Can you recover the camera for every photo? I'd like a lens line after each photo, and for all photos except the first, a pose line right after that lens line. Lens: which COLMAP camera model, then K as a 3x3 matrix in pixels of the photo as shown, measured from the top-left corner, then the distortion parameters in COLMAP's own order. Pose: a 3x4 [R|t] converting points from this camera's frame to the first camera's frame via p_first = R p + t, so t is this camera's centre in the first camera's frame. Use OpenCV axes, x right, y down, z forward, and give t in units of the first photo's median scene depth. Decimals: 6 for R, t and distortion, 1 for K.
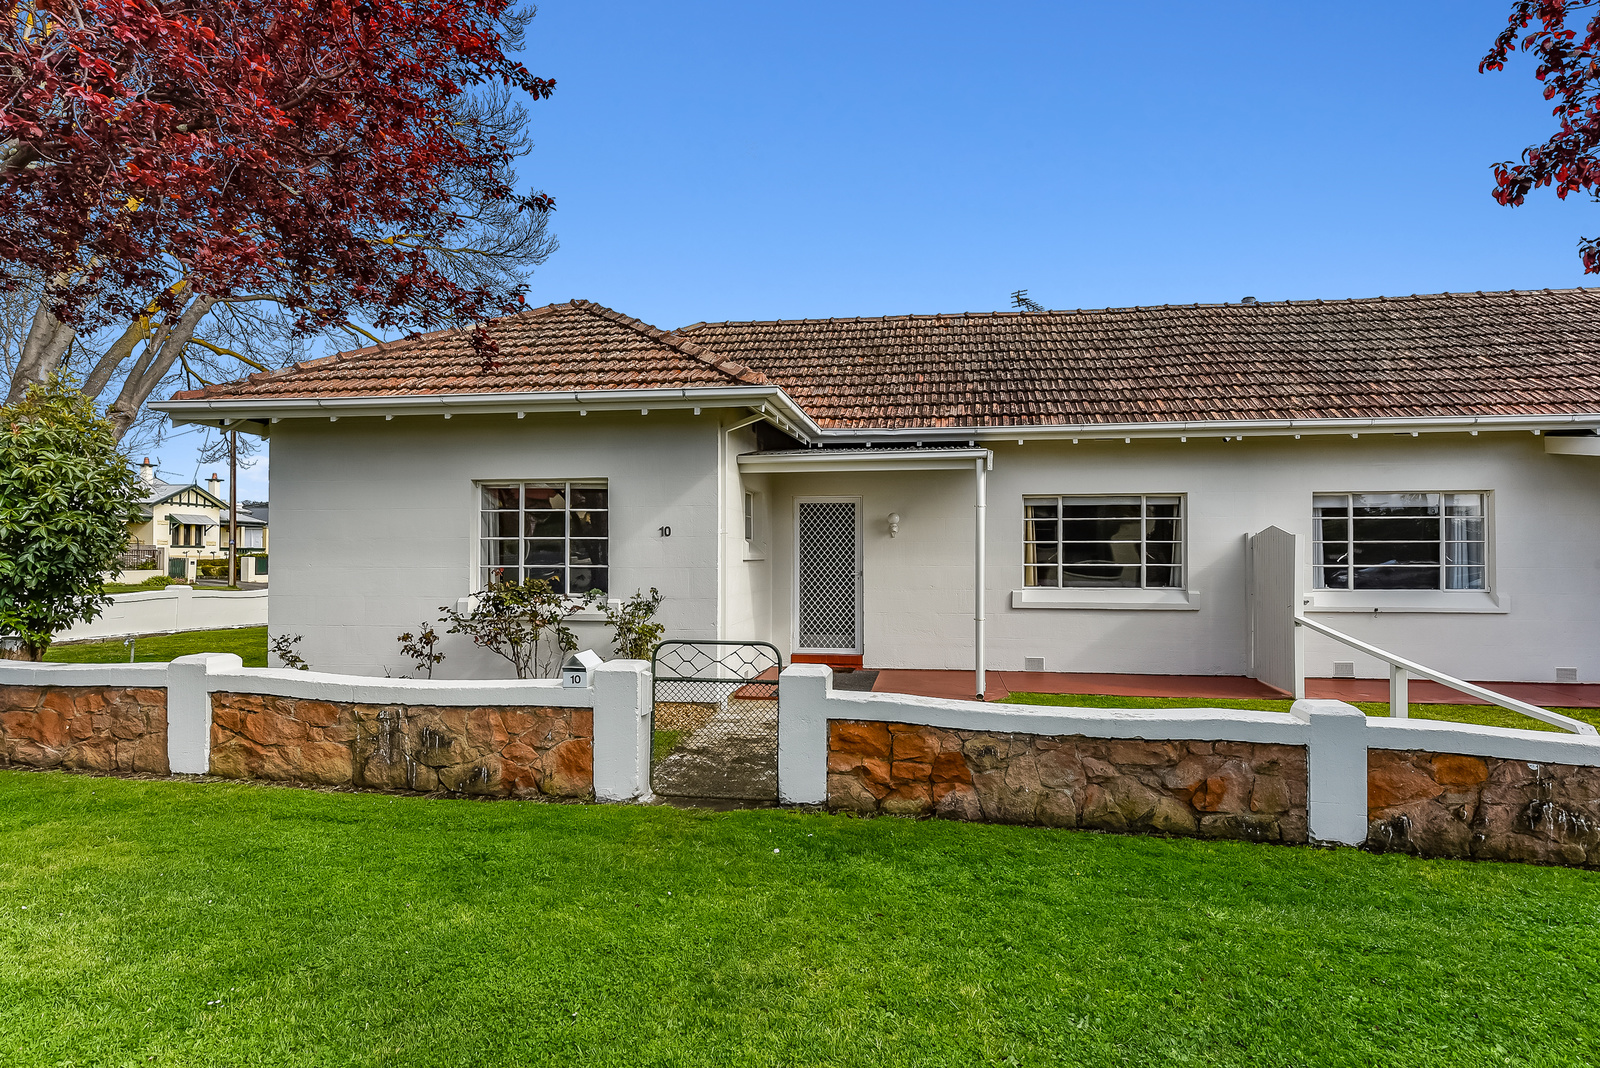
lens RADIAL K [[852.7, 0, 800.0], [0, 852.7, 534.0], [0, 0, 1]] dist [0.005142, 0.000397]
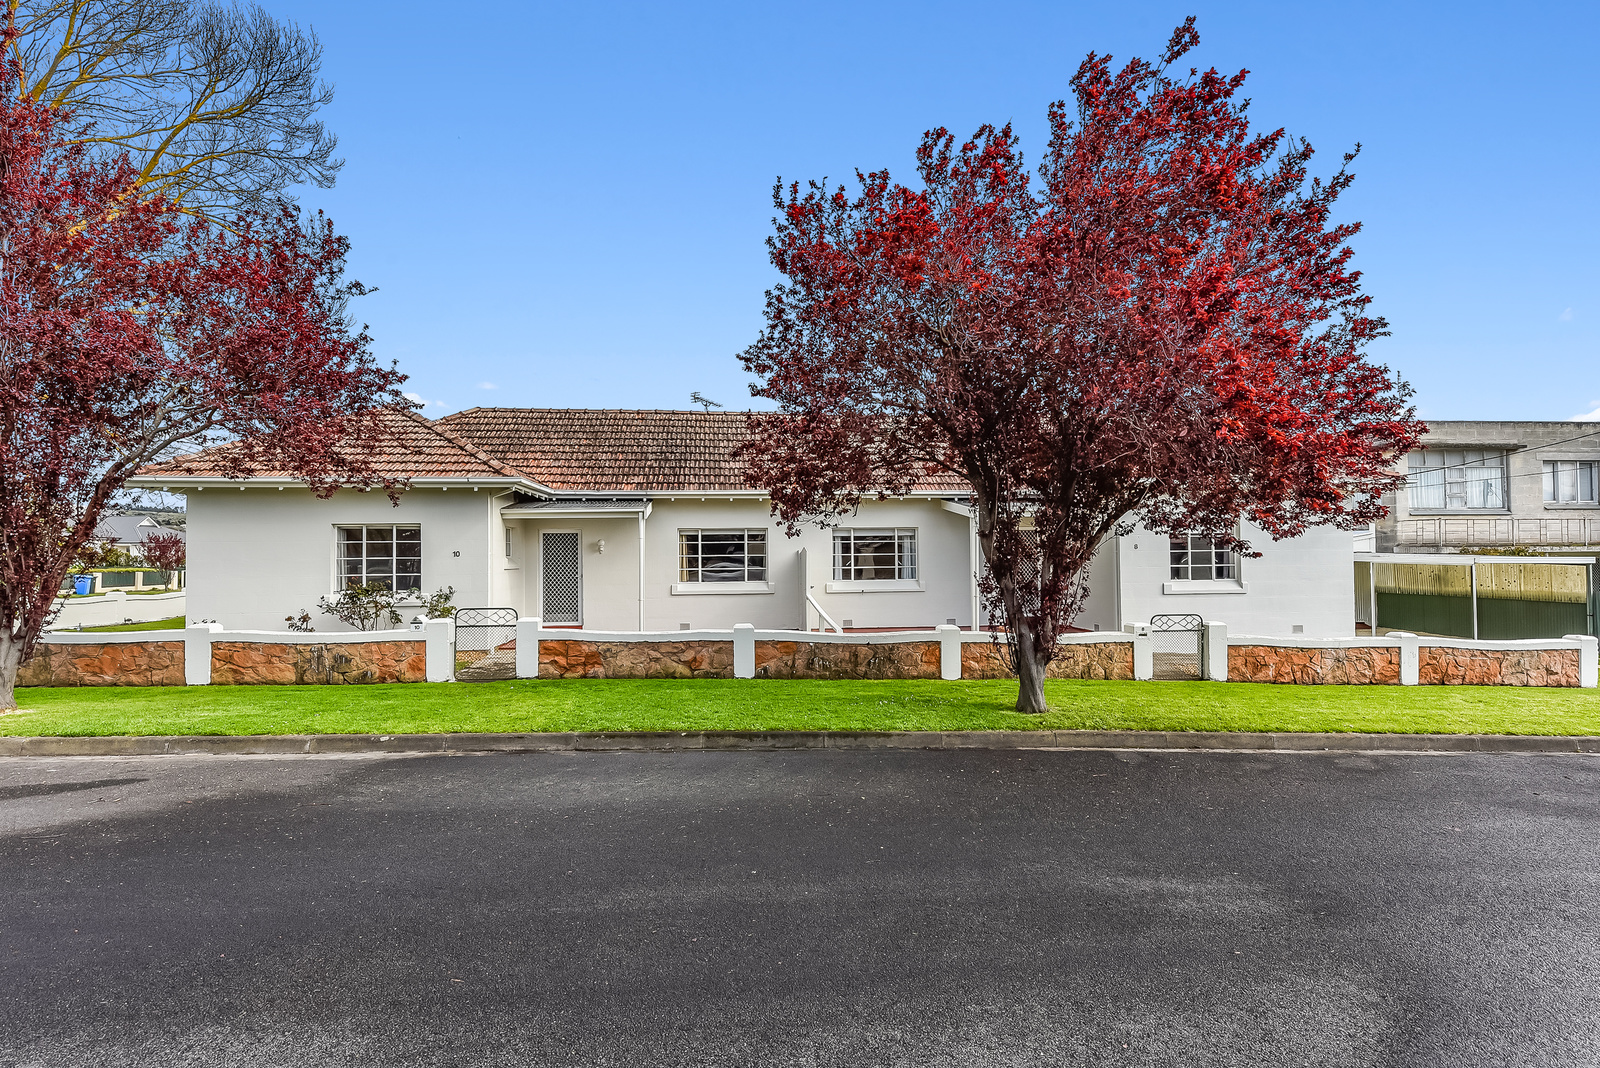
lens RADIAL K [[824.1, 0, 800.0], [0, 824.1, 534.0], [0, 0, 1]] dist [0.007055, 0.000782]
pose [[0.966241, -0.002951, 0.257625, 0.088458], [0.003778, 0.999989, -0.002716, -0.036856], [-0.257614, 0.003597, 0.966241, -0.827611]]
